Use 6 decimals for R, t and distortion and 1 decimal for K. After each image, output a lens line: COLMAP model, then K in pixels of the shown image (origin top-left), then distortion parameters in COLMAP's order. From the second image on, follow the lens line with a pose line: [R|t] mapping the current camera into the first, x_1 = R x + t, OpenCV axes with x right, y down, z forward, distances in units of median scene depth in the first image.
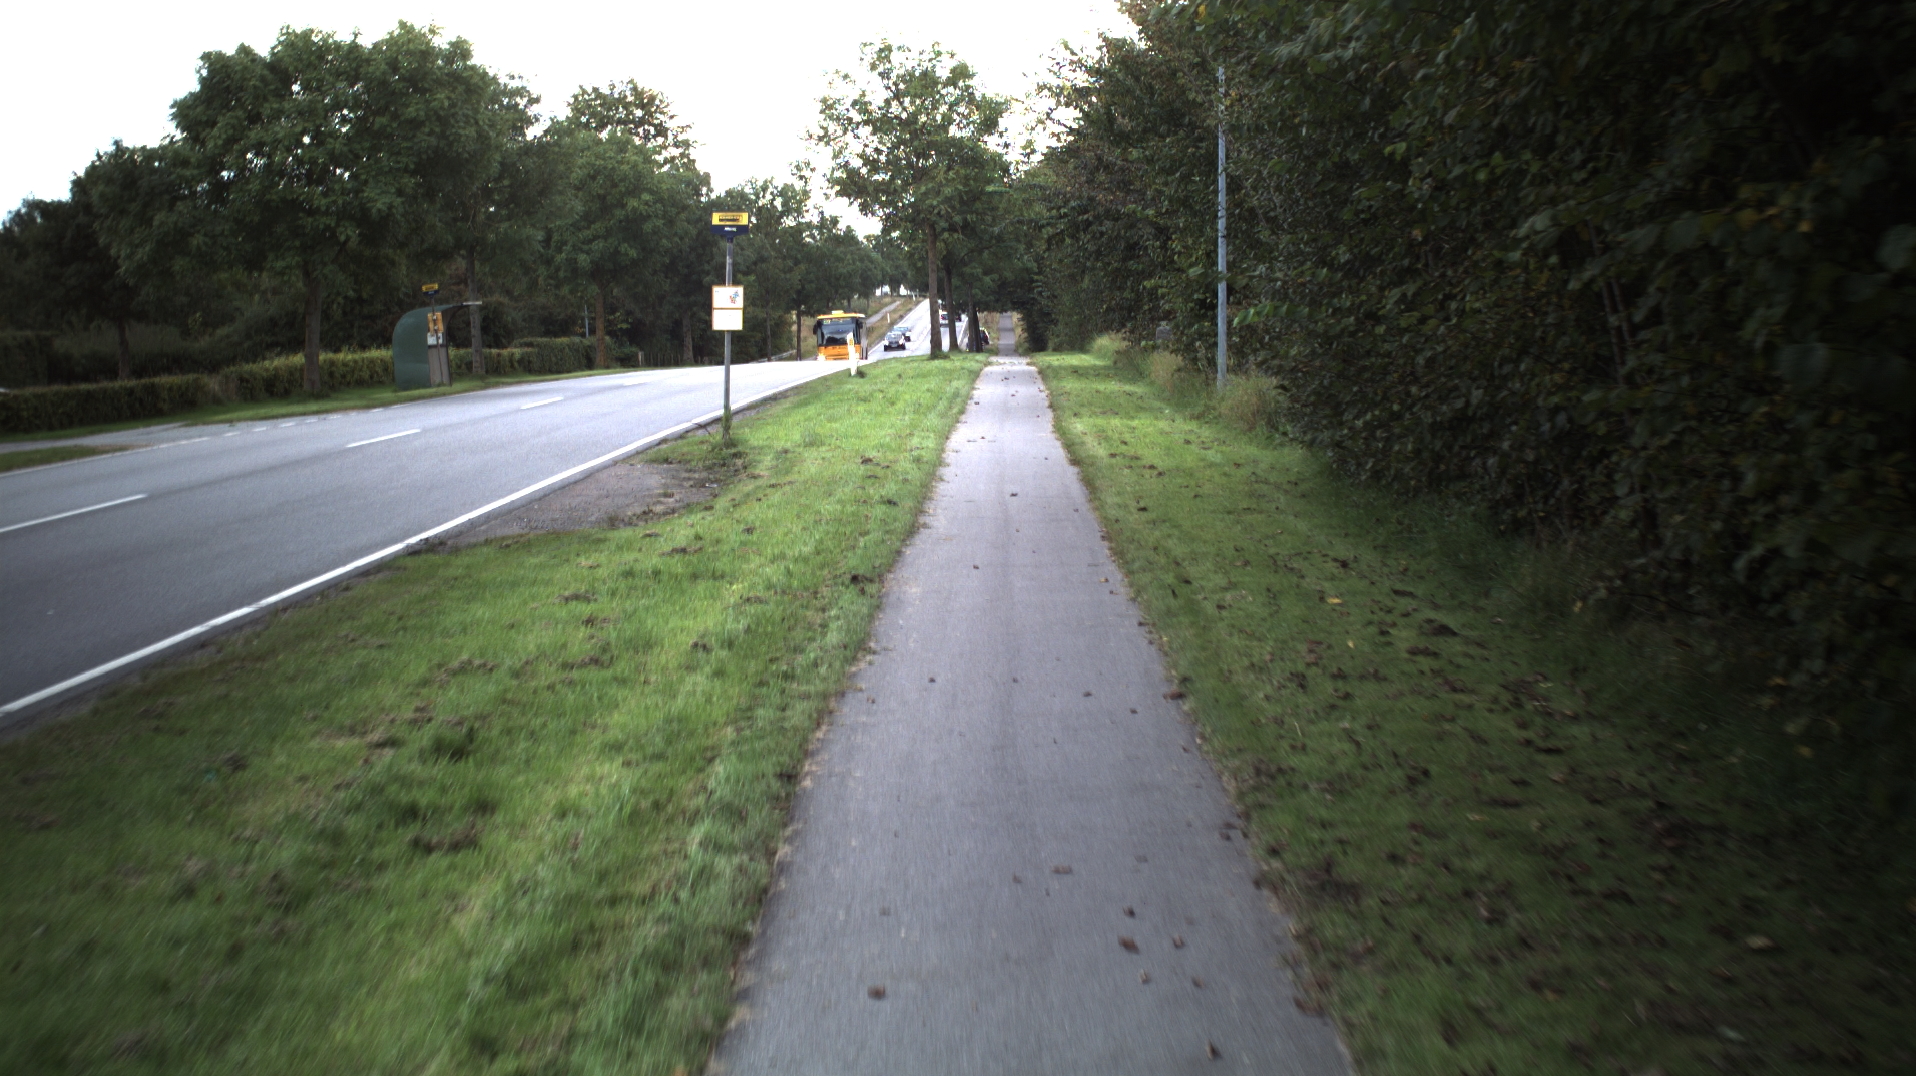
lens RADIAL K [[3595.0, 0, 961.5], [0, 3595.0, 547.5], [0, 0, 1]] dist [-0.273484, 0.000000]
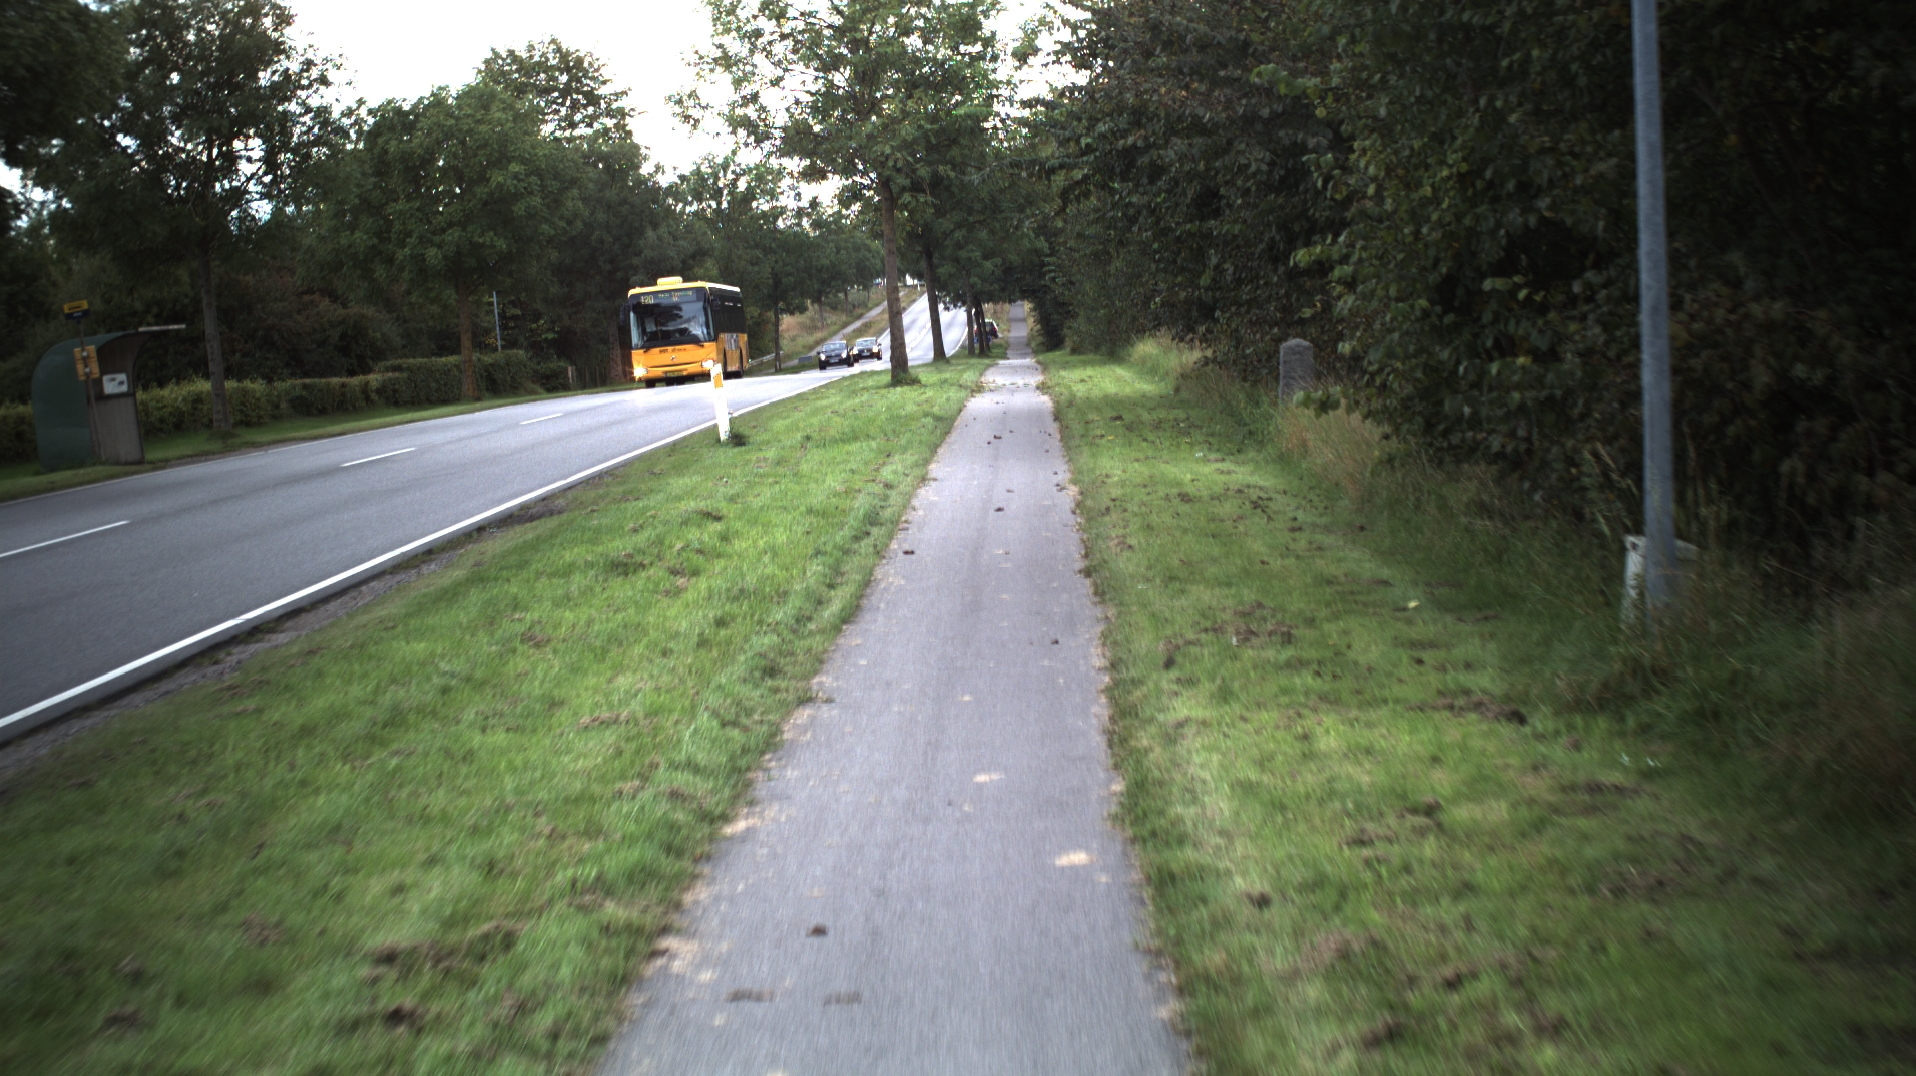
lens RADIAL K [[3595.0, 0, 966.4], [0, 3595.0, 534.6], [0, 0, 1]] dist [-0.273484, 0.000000]
pose [[0.999440, -0.033135, -0.004767, 0.010135], [0.033134, 0.999451, -0.000176, -0.032506], [0.004770, 0.000018, 0.999989, 0.448942]]
